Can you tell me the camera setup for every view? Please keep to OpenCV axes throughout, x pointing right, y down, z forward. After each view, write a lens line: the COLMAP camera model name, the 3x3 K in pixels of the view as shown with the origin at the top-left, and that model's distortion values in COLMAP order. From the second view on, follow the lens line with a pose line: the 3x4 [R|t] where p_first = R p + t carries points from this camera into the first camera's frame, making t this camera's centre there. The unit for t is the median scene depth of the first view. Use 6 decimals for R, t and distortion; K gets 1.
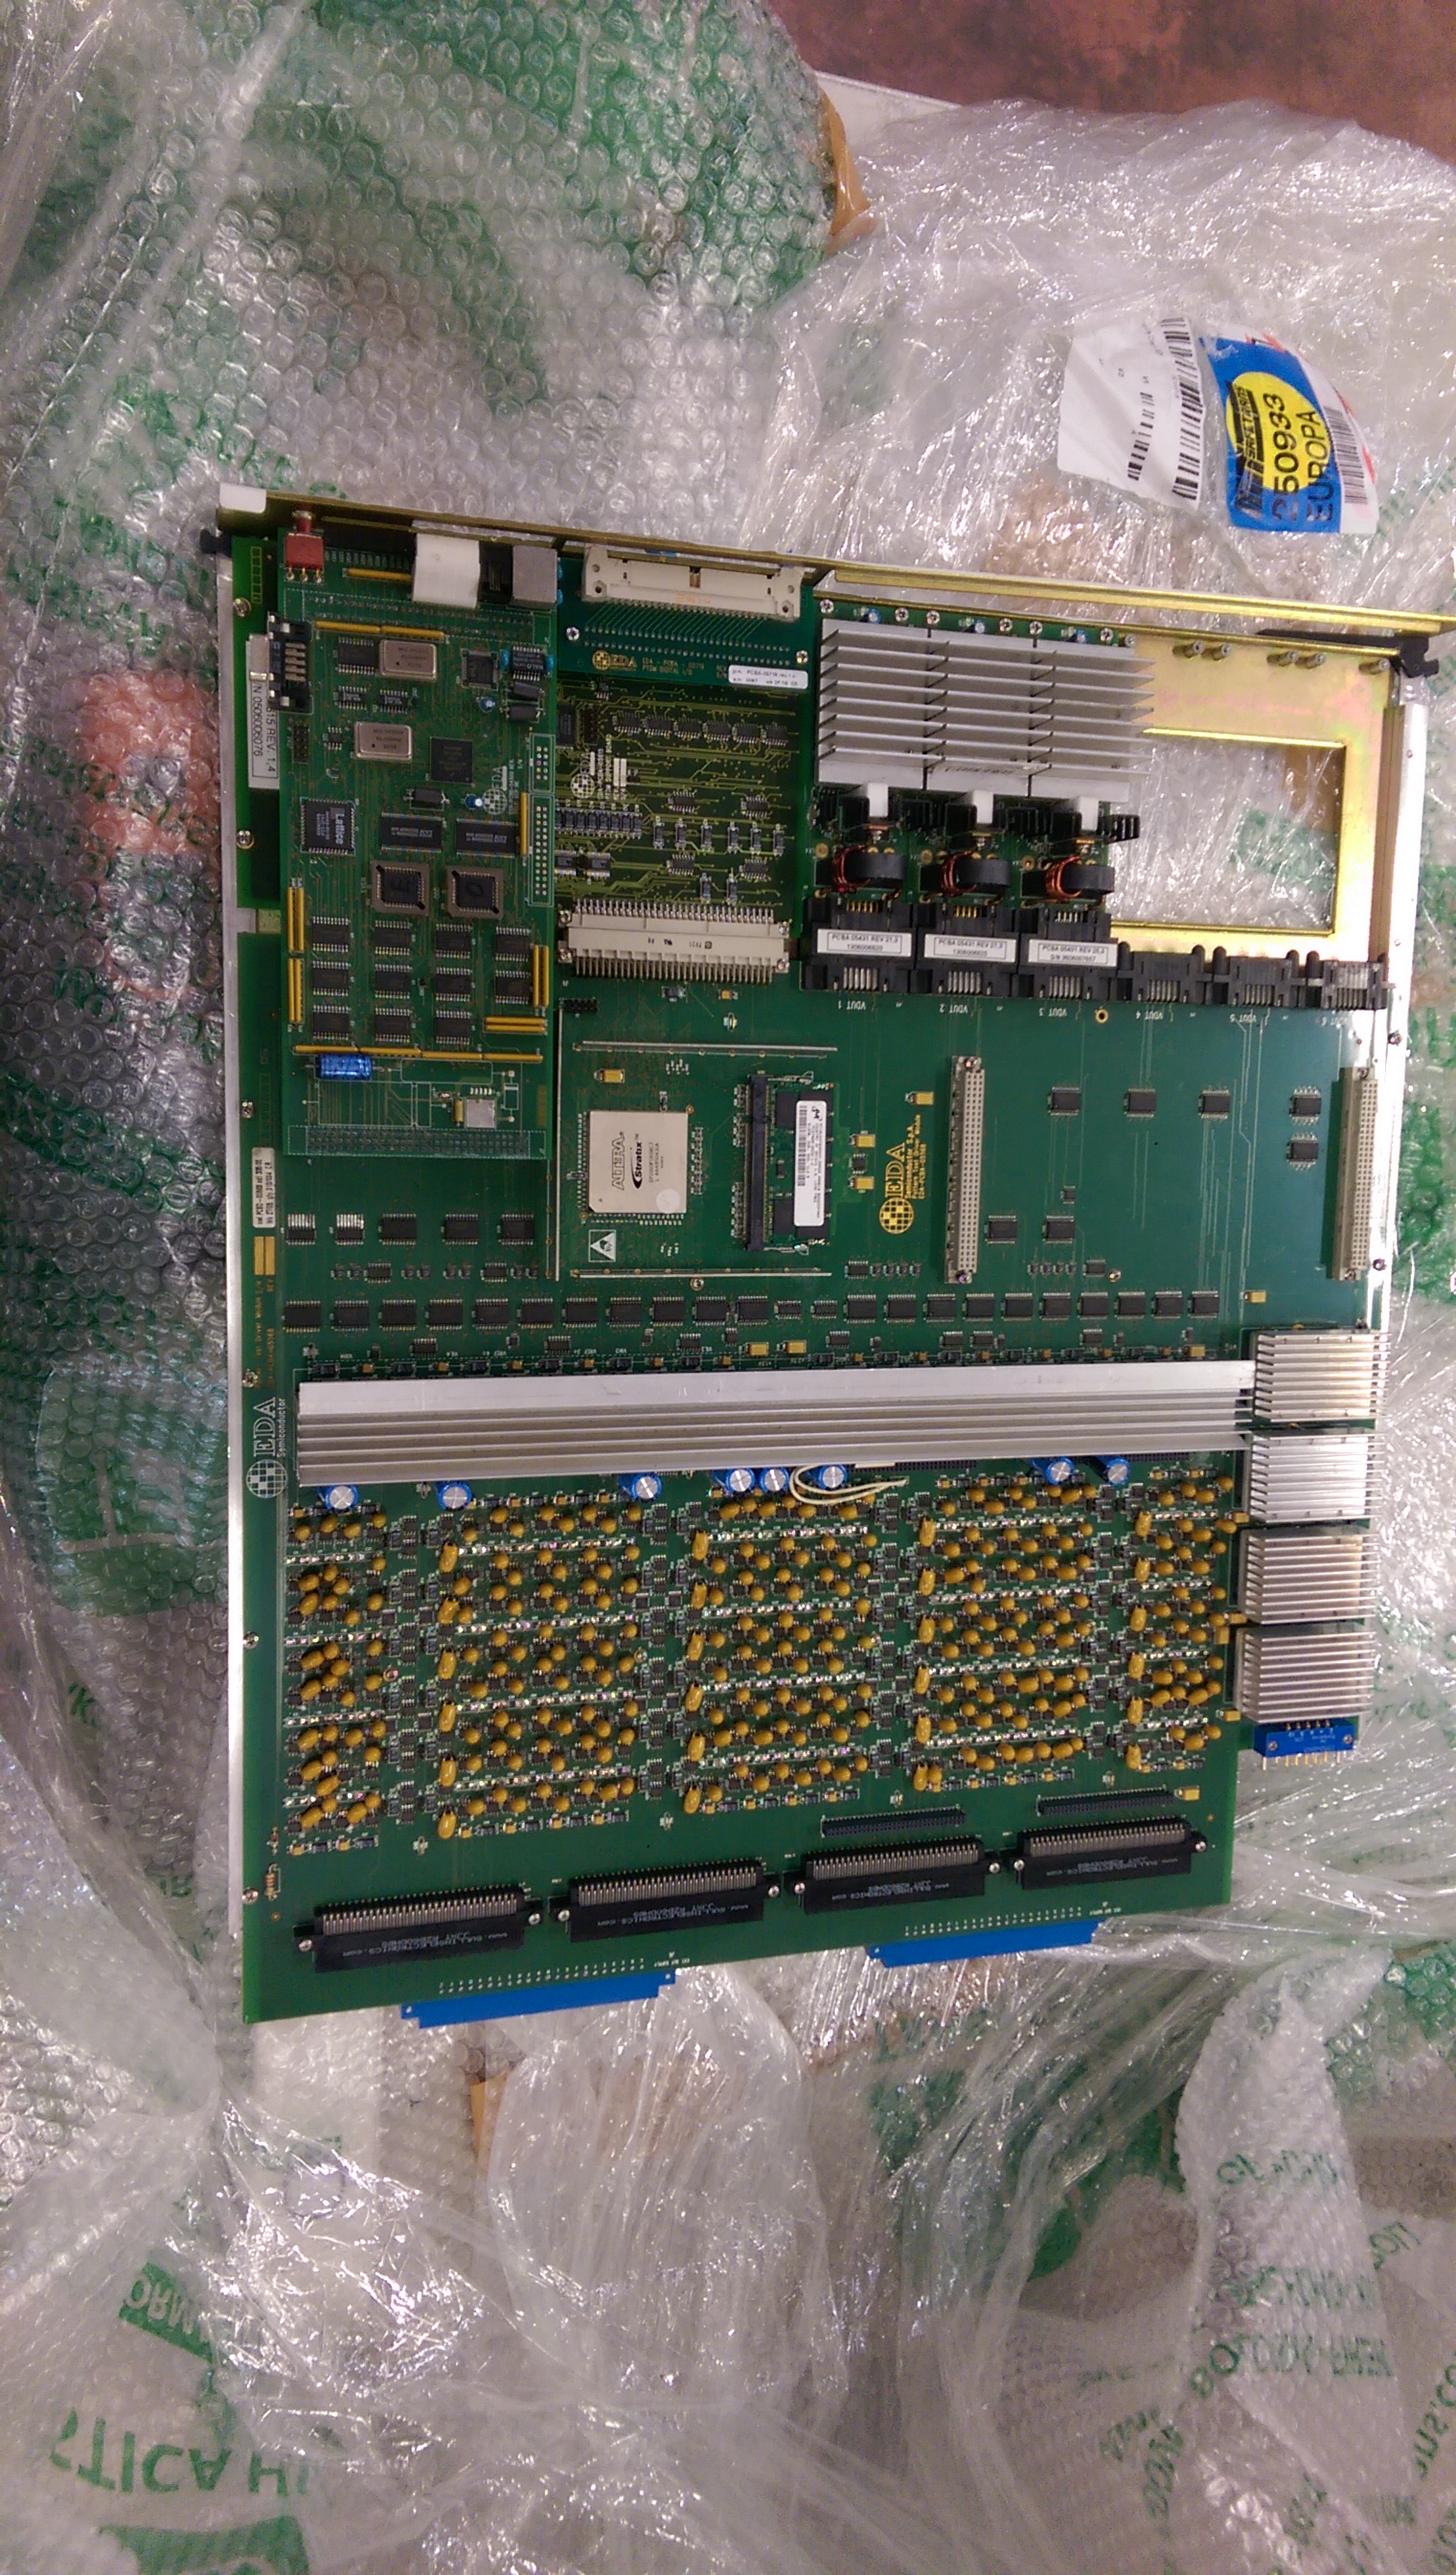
lens RADIAL K [[1813.7, 0, 734.3], [0, 1813.7, 1306.6], [0, 0, 1]] dist [0.016724, -0.033141]
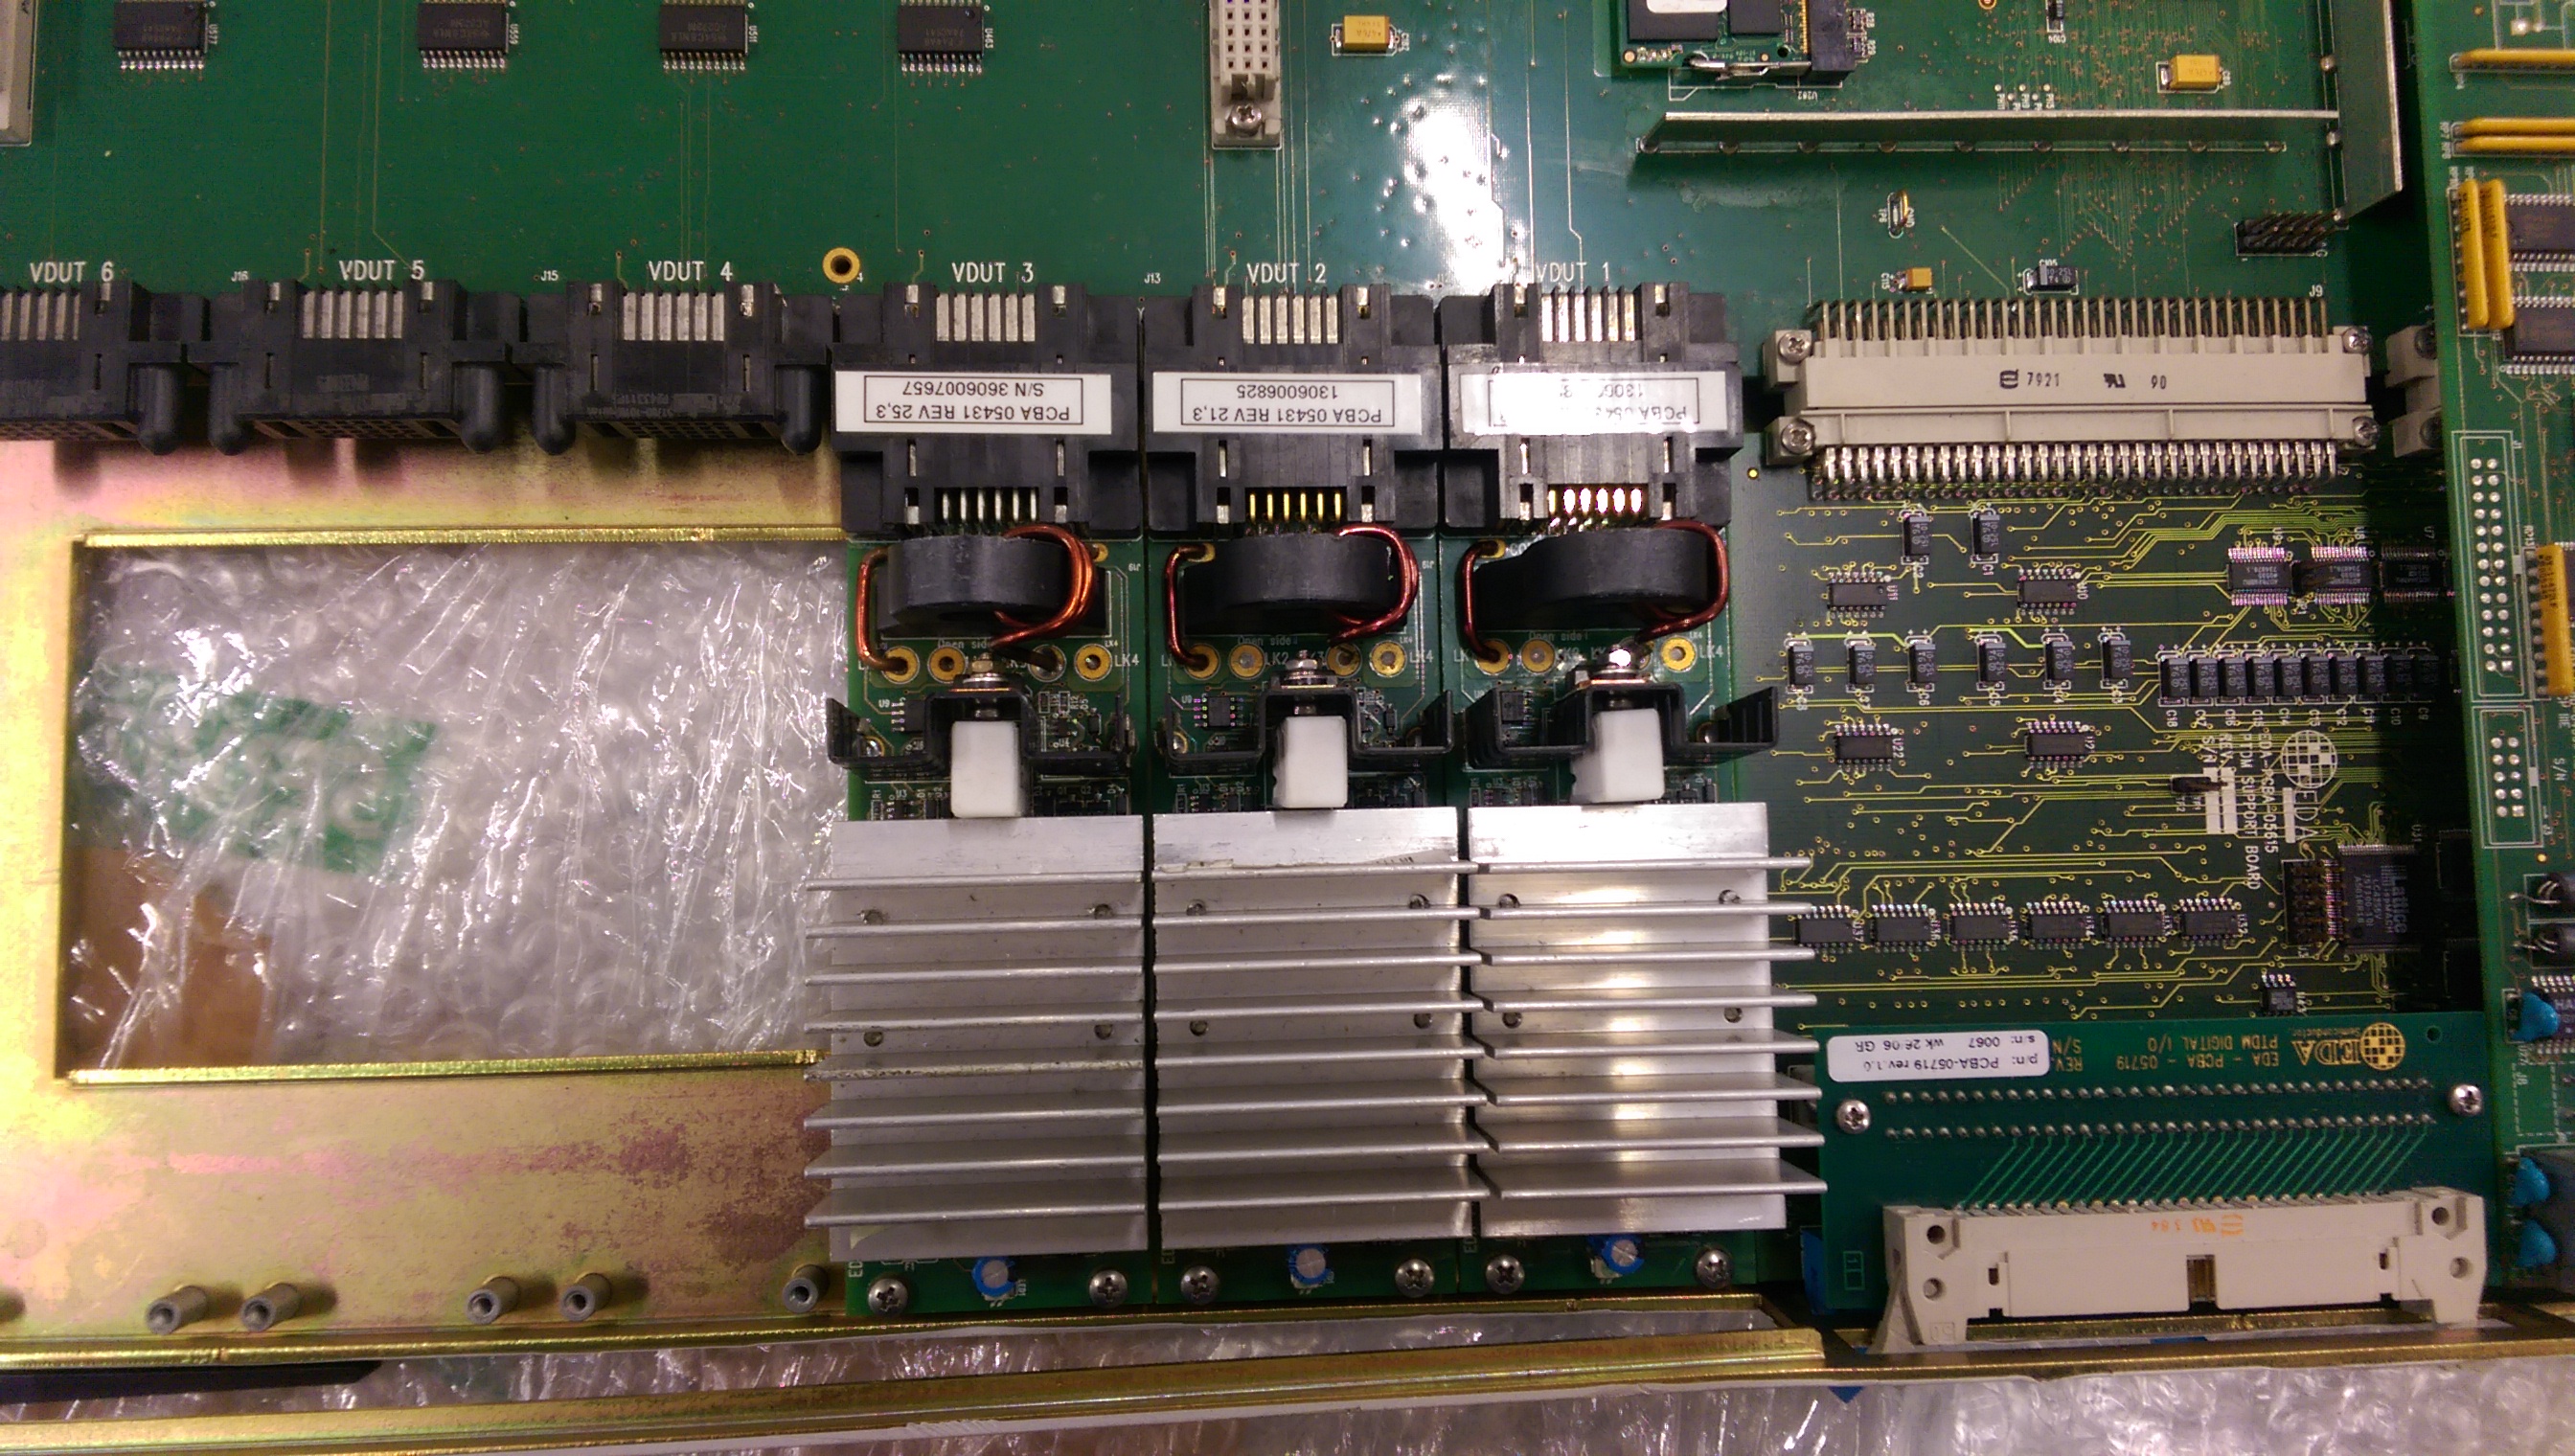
lens RADIAL K [[1813.7, 0, 1300.3], [0, 1813.7, 734.6], [0, 0, 1]] dist [0.016724, -0.033141]
pose [[-0.939956, 0.005304, -0.341255, 0.272147], [-0.001430, -0.999932, -0.011605, -0.279882], [-0.341294, -0.010420, 0.939899, 0.703957]]
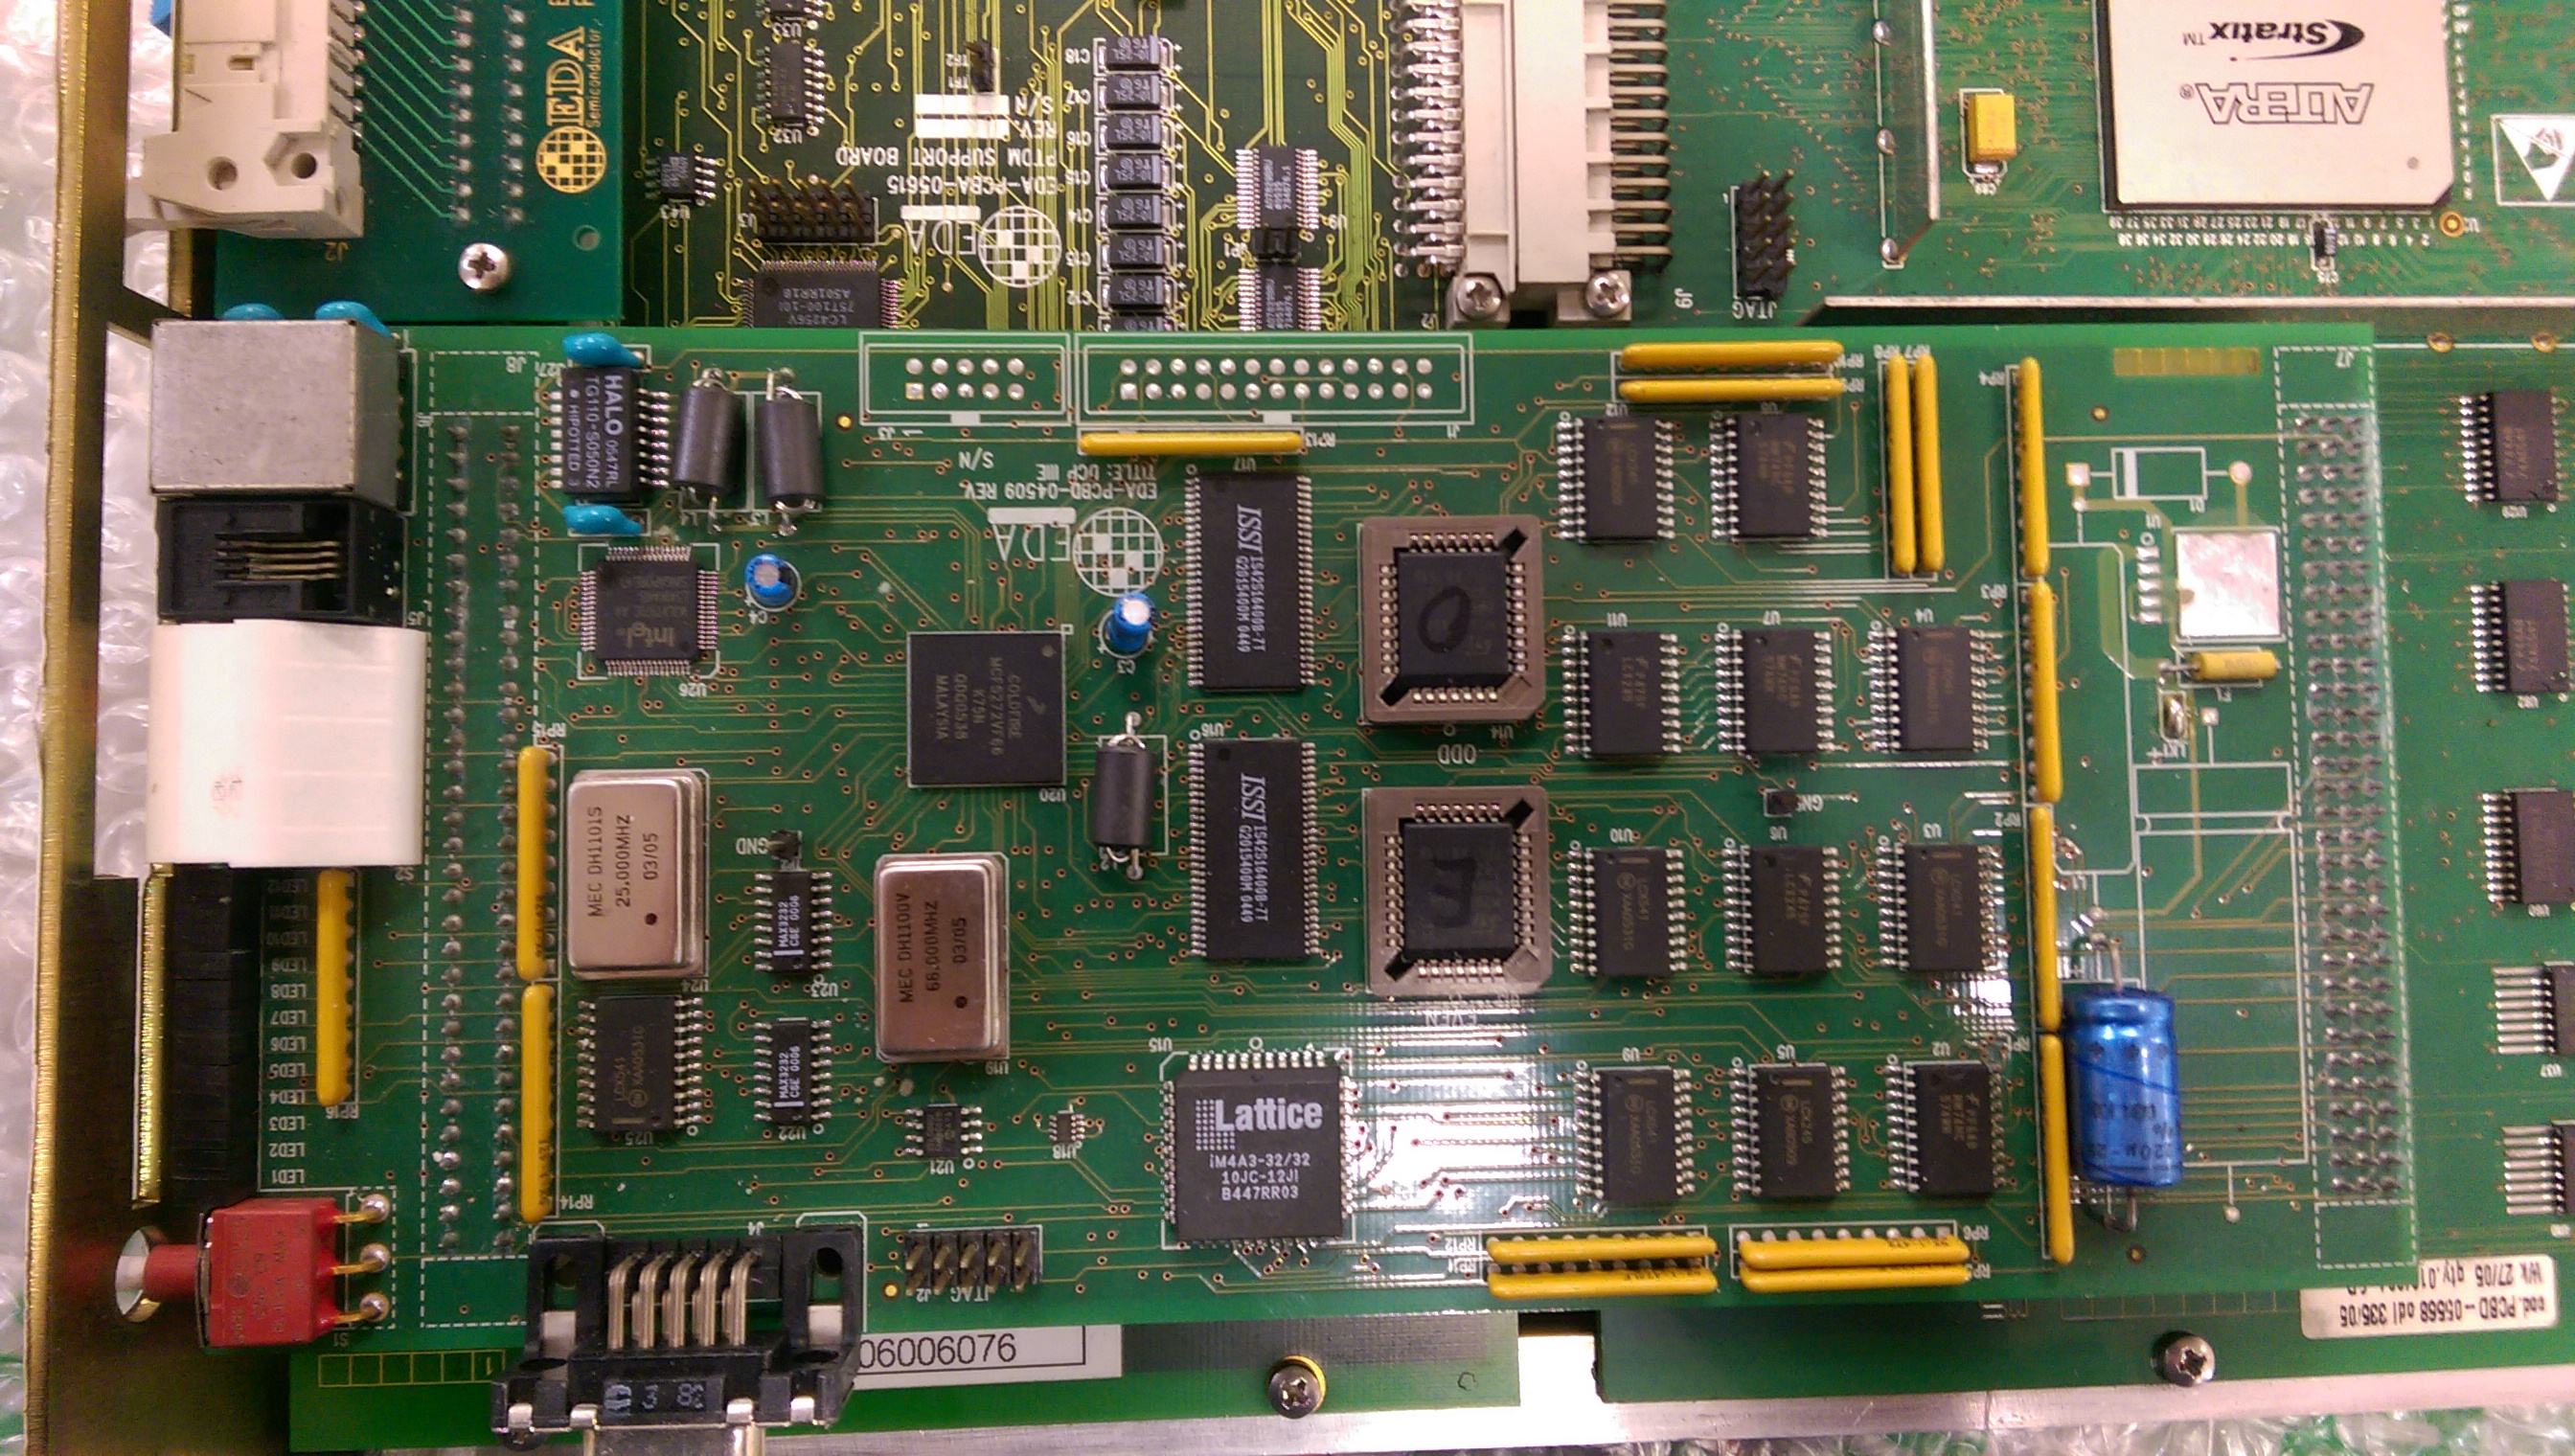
lens RADIAL K [[1813.7, 0, 1293.3], [0, 1813.7, 722.0], [0, 0, 1]] dist [0.016724, -0.033141]
pose [[-0.019687, -0.969862, -0.242859, -0.089054], [0.999018, -0.009440, -0.043285, -0.234227], [0.039688, -0.243473, 0.969095, 0.711655]]
